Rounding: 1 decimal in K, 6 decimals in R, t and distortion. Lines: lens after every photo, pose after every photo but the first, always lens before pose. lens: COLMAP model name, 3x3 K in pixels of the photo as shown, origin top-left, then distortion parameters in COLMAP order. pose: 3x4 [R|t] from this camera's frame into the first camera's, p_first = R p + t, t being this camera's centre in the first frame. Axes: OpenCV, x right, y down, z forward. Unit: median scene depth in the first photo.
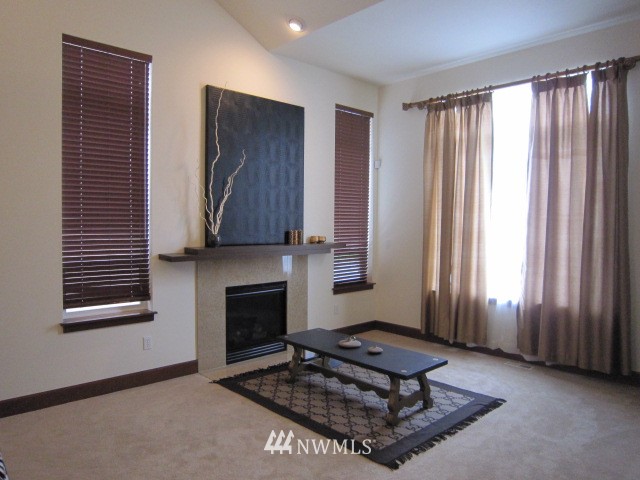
lens RADIAL K [[455.6, 0, 317.5], [0, 455.6, 242.1], [0, 0, 1]] dist [-0.057319, 0.027524]
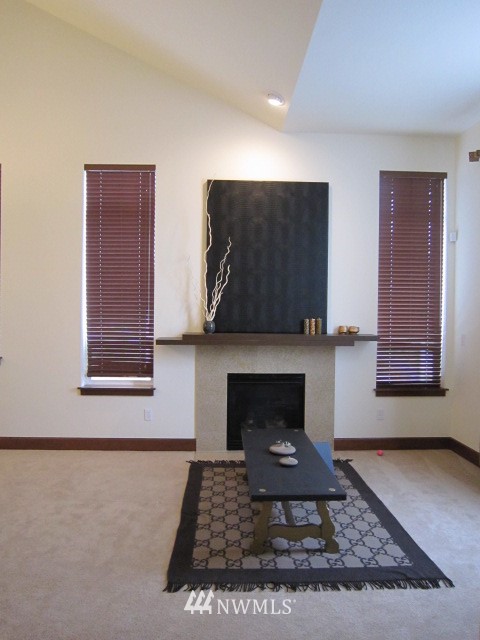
lens RADIAL K [[455.6, 0, 238.8], [0, 455.6, 317.6], [0, 0, 1]] dist [-0.057319, 0.027524]
pose [[0.752356, 0.011363, -0.658659, 0.515363], [-0.033233, 0.999233, -0.020723, -0.005626], [0.657918, 0.037480, 0.752156, 0.258929]]
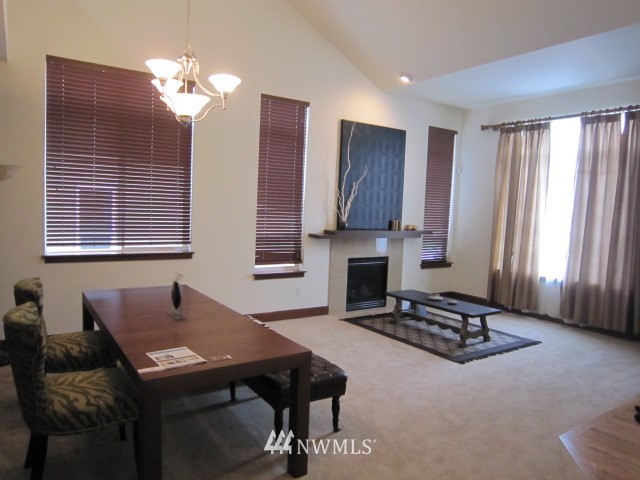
lens RADIAL K [[455.6, 0, 317.5], [0, 455.6, 241.5], [0, 0, 1]] dist [-0.057319, 0.027524]
pose [[0.986717, 0.042819, -0.156706, -0.077005], [-0.037810, 0.998679, 0.034807, -0.000521], [0.157989, -0.028419, 0.987032, -0.478250]]
